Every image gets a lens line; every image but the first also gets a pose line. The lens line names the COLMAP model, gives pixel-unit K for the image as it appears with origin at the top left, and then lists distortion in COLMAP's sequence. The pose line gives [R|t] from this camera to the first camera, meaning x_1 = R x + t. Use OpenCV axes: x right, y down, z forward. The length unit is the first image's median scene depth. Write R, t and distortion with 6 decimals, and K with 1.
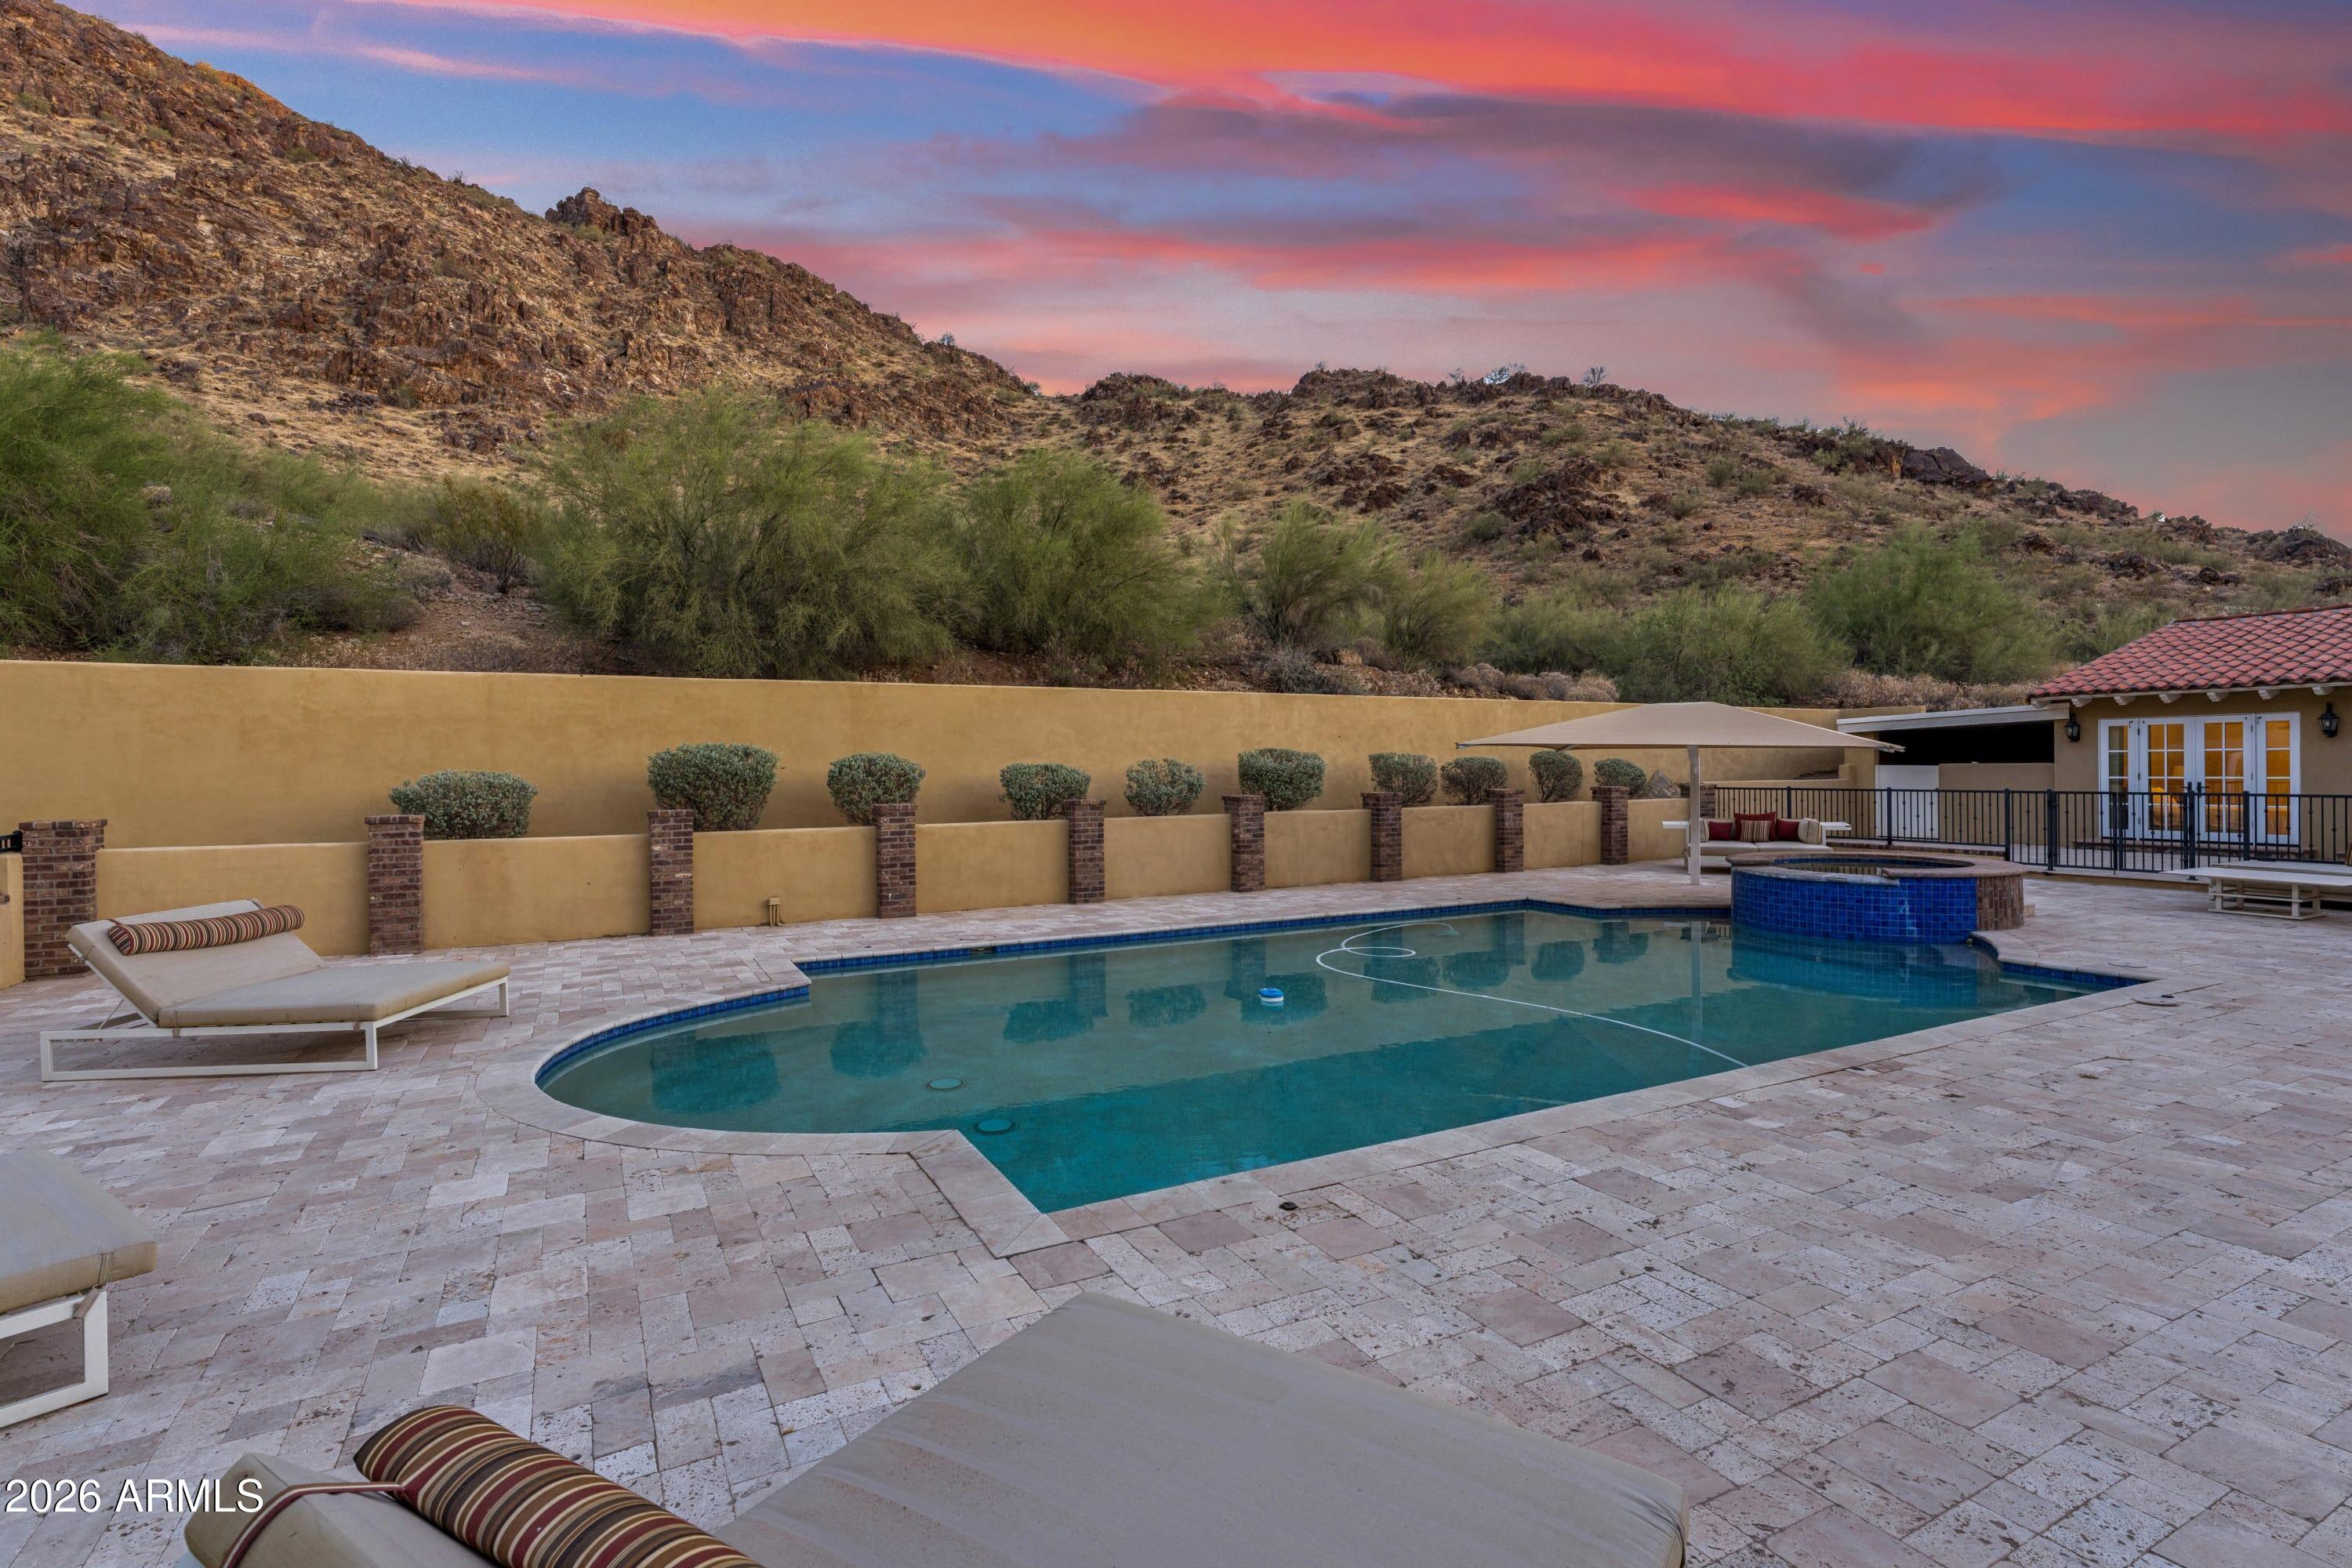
lens RADIAL K [[1111.4, 0, 1172.9], [0, 1111.4, 775.1], [0, 0, 1]] dist [0.000240, -0.001129]
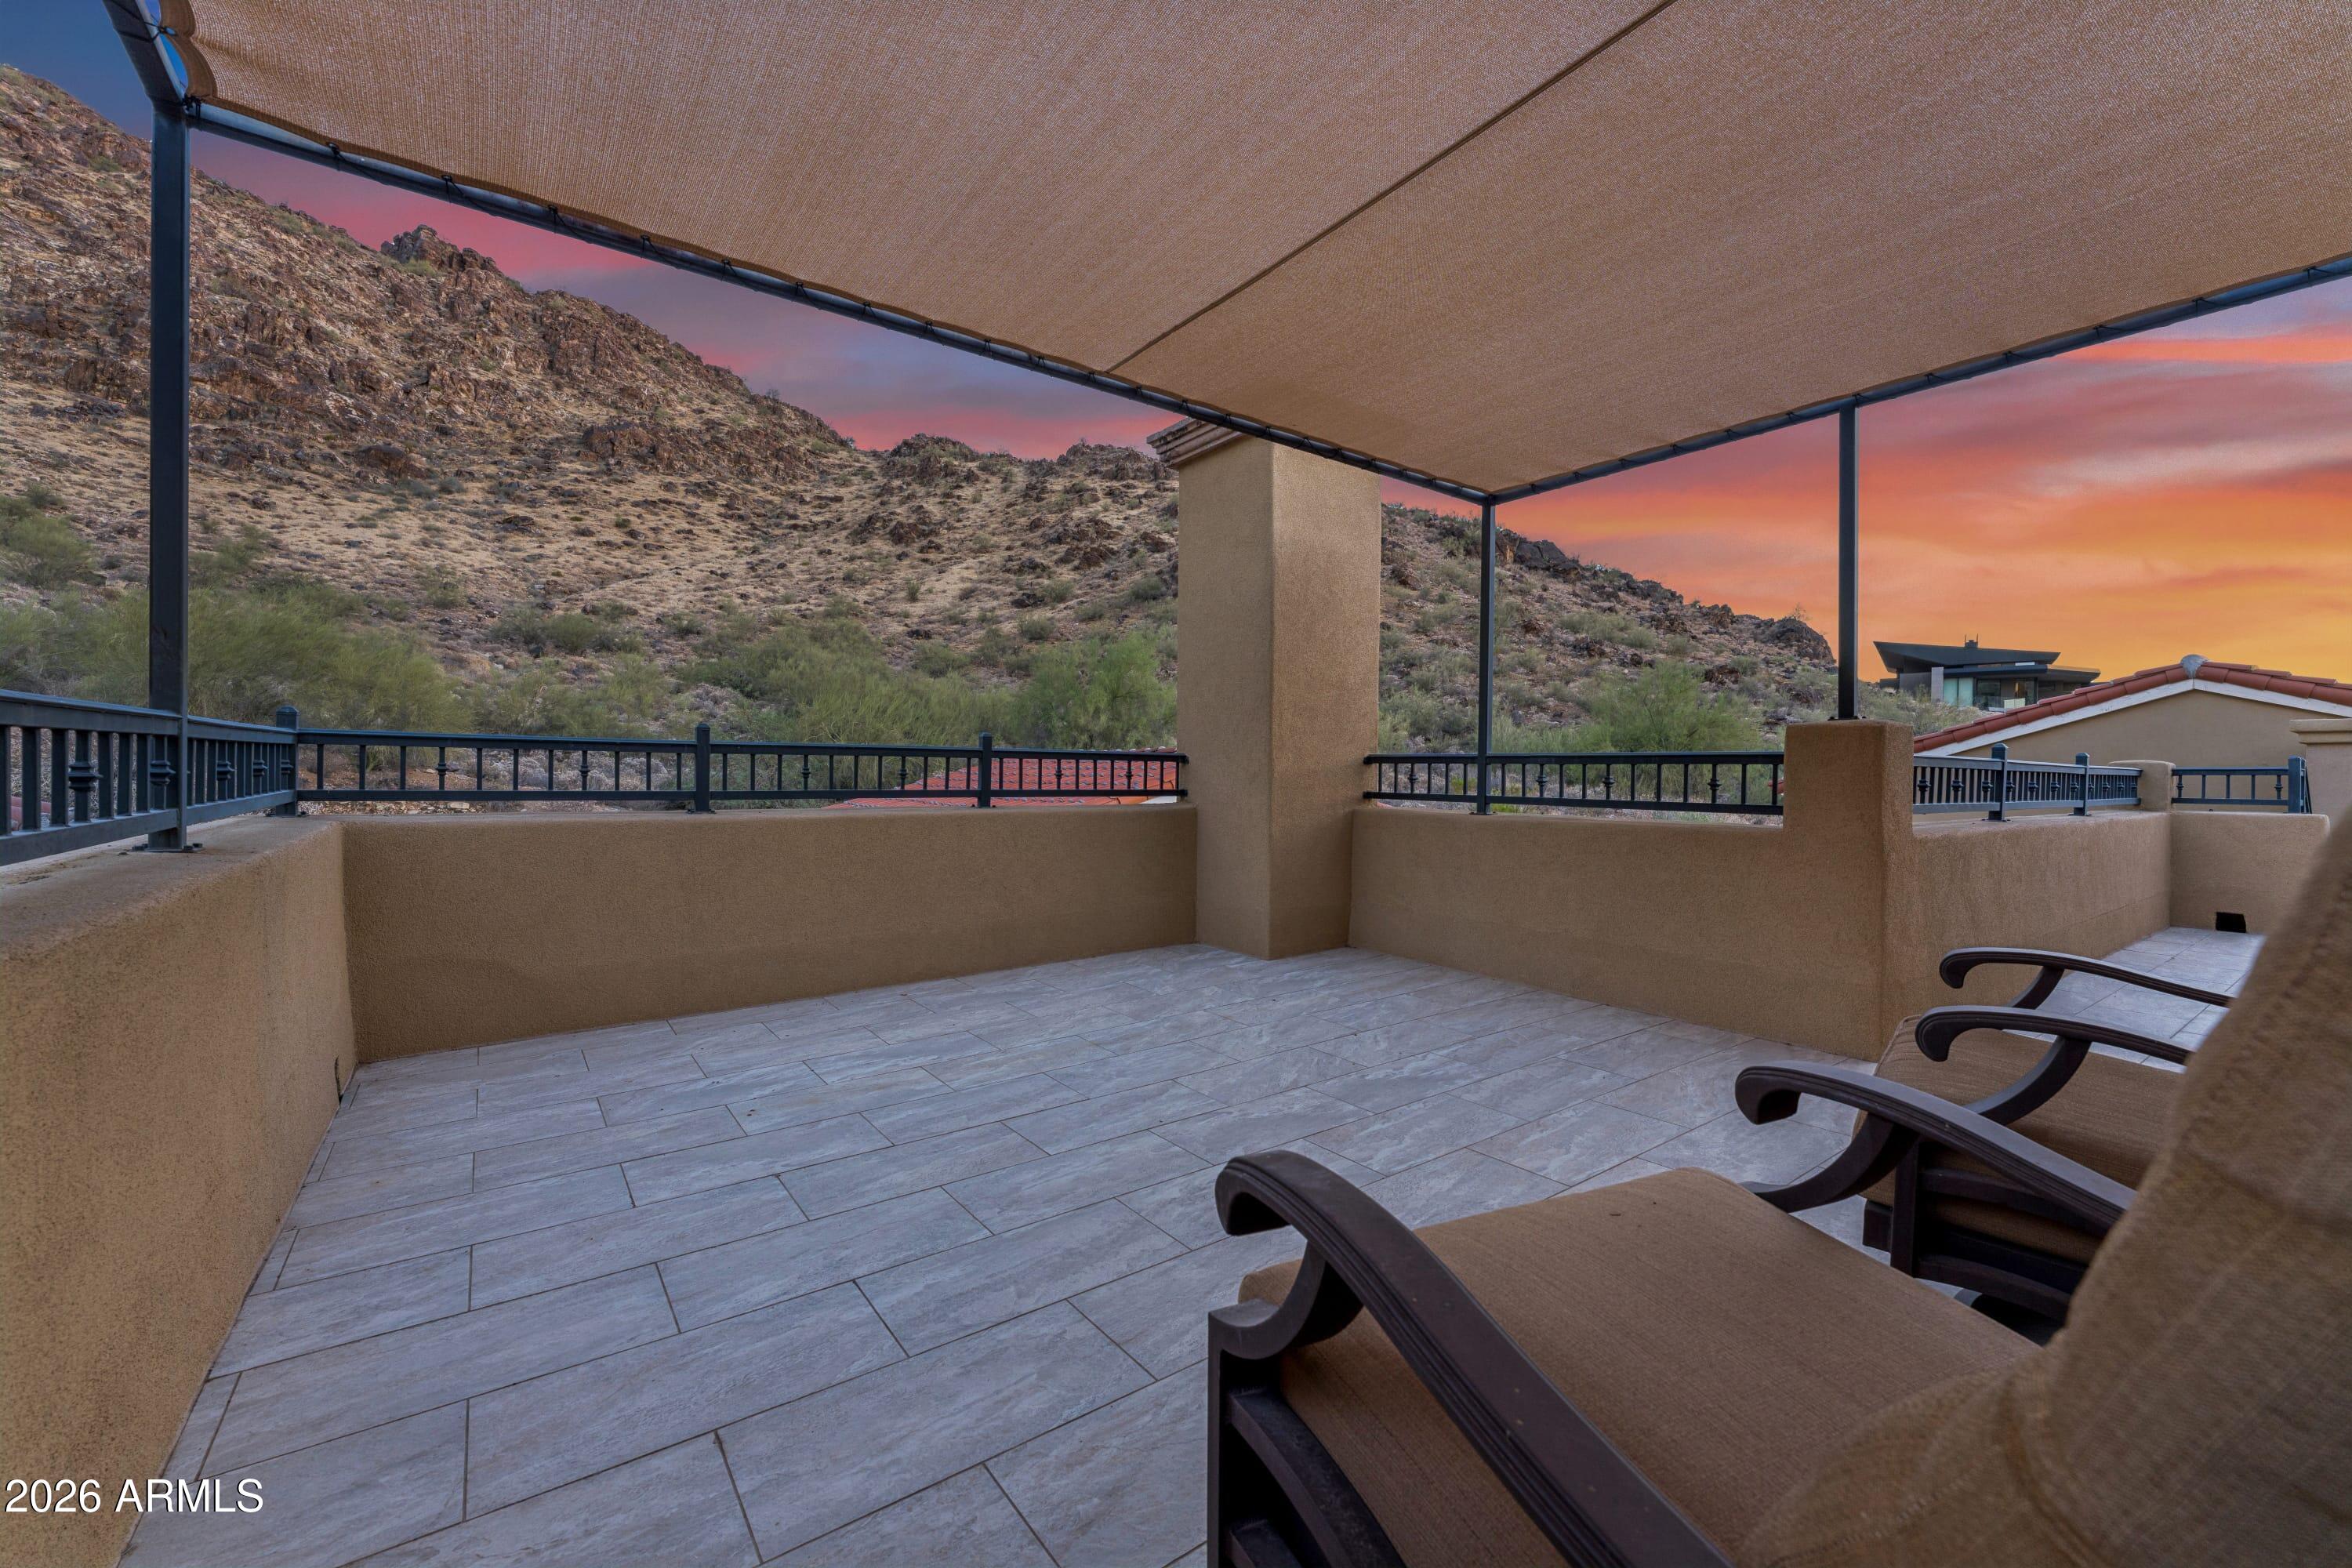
lens RADIAL K [[935.1, 0, 1176.0], [0, 935.1, 784.0], [0, 0, 1]] dist [-0.000645, -0.000438]
pose [[0.989969, 0.017976, 0.140134, 0.119016], [-0.018587, 0.999823, 0.003047, -0.014673], [-0.140055, -0.005621, 0.990128, 0.014805]]
